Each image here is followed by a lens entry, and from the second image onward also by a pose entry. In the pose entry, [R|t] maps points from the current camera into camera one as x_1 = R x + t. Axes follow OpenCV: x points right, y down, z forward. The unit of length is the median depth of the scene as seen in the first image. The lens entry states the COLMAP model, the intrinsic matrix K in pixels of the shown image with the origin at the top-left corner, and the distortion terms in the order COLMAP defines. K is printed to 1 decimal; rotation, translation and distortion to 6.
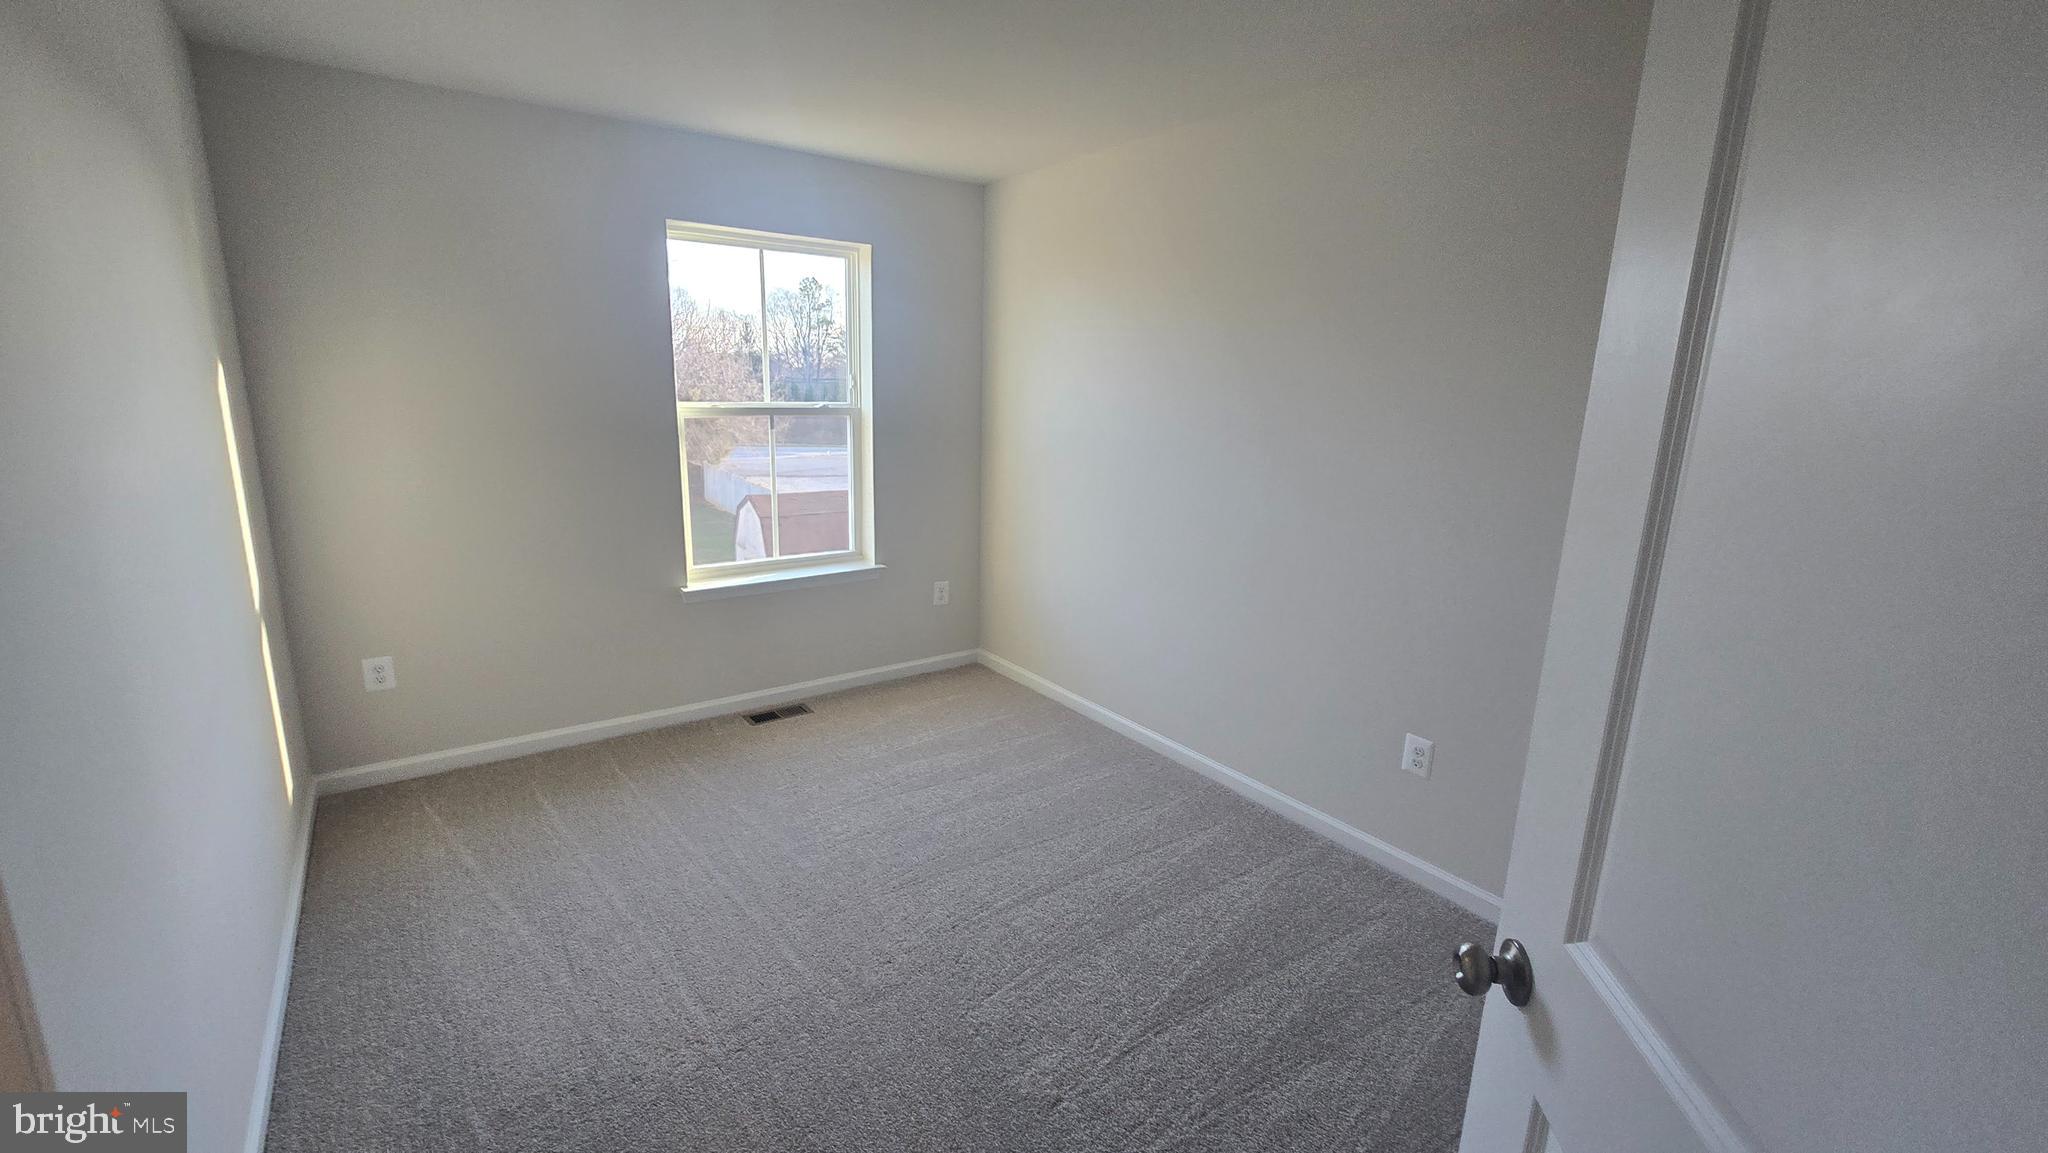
lens RADIAL K [[849.4, 0, 1019.3], [0, 849.4, 572.8], [0, 0, 1]] dist [0.011302, -0.000771]
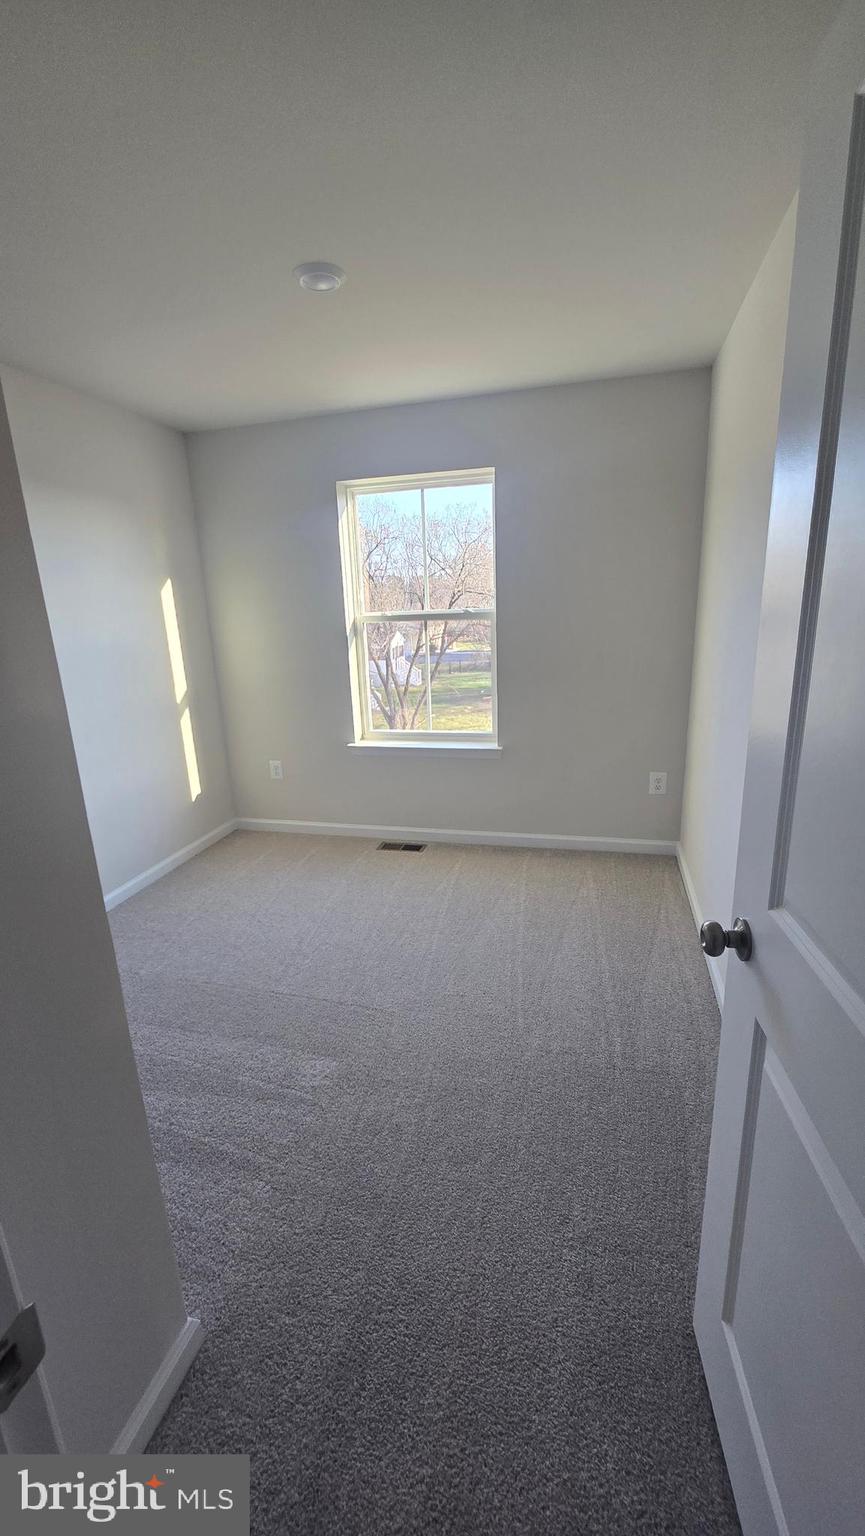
lens RADIAL K [[637.1, 0, 430.6], [0, 637.1, 767.0], [0, 0, 1]] dist [0.011302, -0.000771]
pose [[0.618552, 0.156265, -0.770049, 0.489690], [-0.115442, 0.987463, 0.107654, -0.069892], [0.777218, 0.022306, 0.628836, 0.401782]]
